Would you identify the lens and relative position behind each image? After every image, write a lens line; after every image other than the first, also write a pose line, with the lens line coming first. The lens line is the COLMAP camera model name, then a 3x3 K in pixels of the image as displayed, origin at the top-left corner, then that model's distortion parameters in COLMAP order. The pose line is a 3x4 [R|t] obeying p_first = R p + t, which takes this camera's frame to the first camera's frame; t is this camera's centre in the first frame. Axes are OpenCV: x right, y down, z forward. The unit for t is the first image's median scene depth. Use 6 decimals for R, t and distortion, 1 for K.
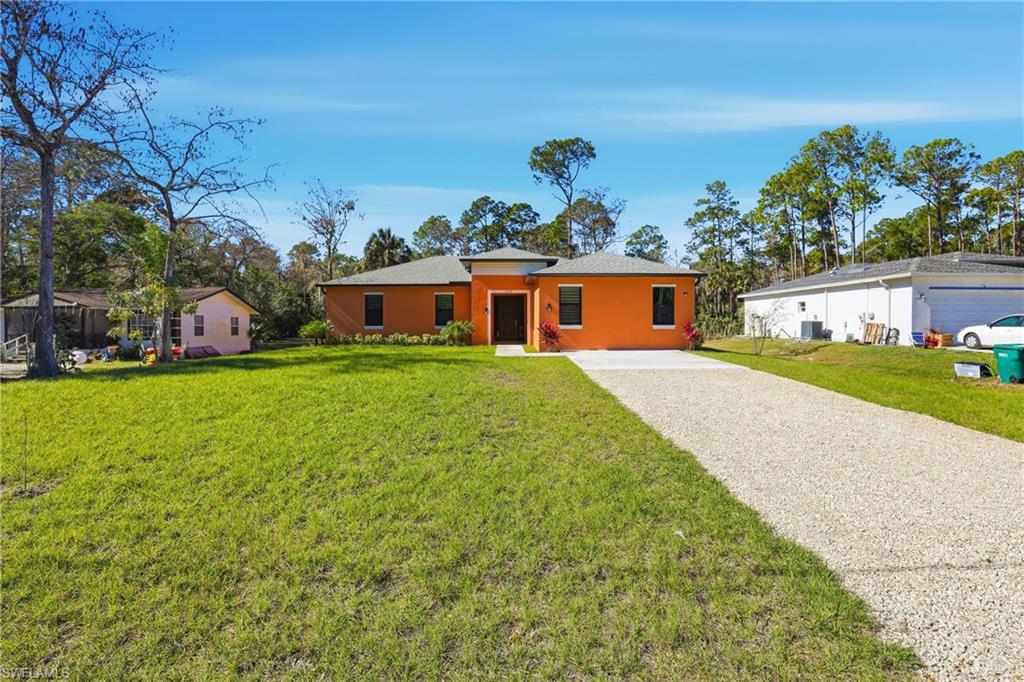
lens RADIAL K [[471.0, 0, 513.7], [0, 471.0, 327.0], [0, 0, 1]] dist [-0.031257, 0.004512]
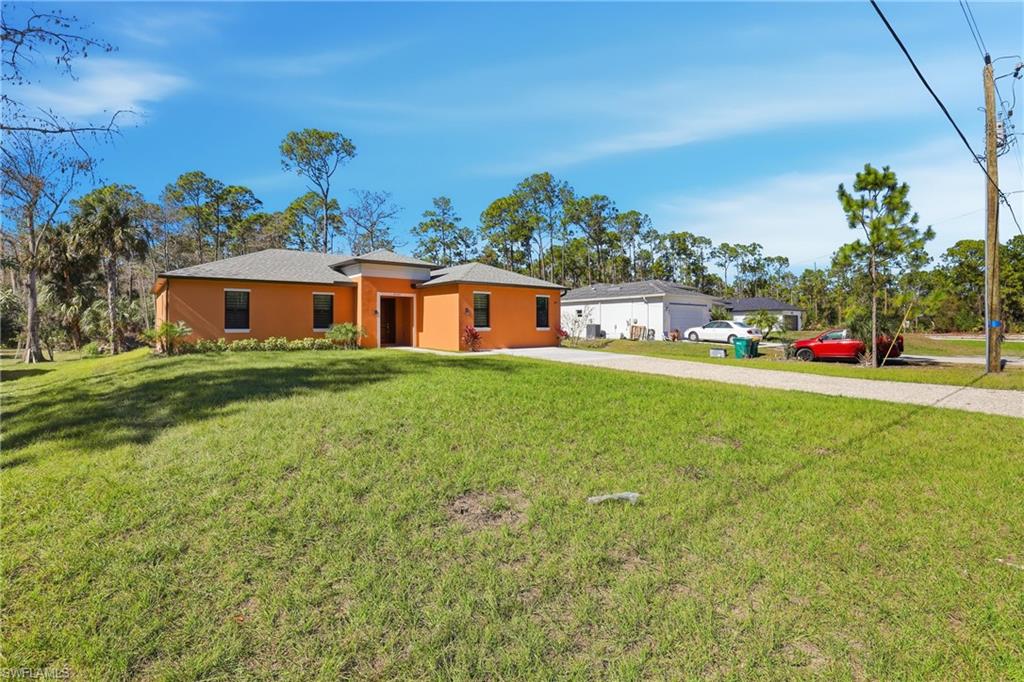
lens RADIAL K [[477.5, 0, 514.7], [0, 477.5, 321.7], [0, 0, 1]] dist [-0.025704, 0.000168]
pose [[0.786112, 0.005554, 0.618060, -0.374809], [0.004103, 0.999891, -0.014203, -0.001130], [-0.618071, 0.013701, 0.786003, 0.034051]]
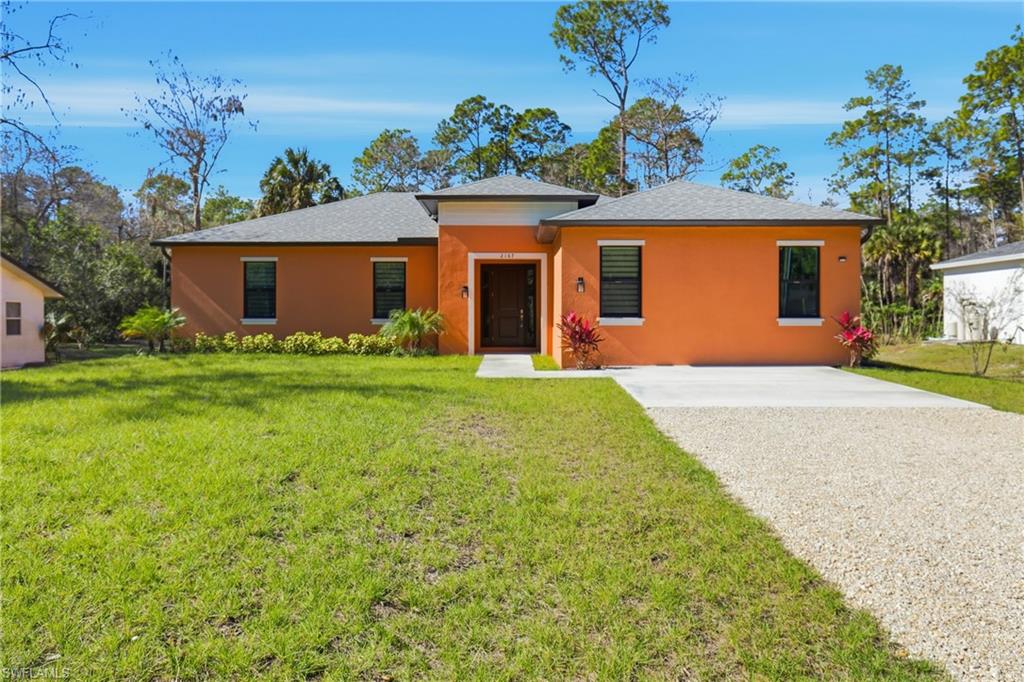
lens RADIAL K [[789.4, 0, 511.7], [0, 789.4, 317.4], [0, 0, 1]] dist [0.023480, -0.002086]
pose [[0.999747, 0.002586, -0.022364, 0.012886], [-0.002709, 0.999981, -0.005481, 0.000194], [0.022349, 0.005540, 0.999735, 0.079741]]
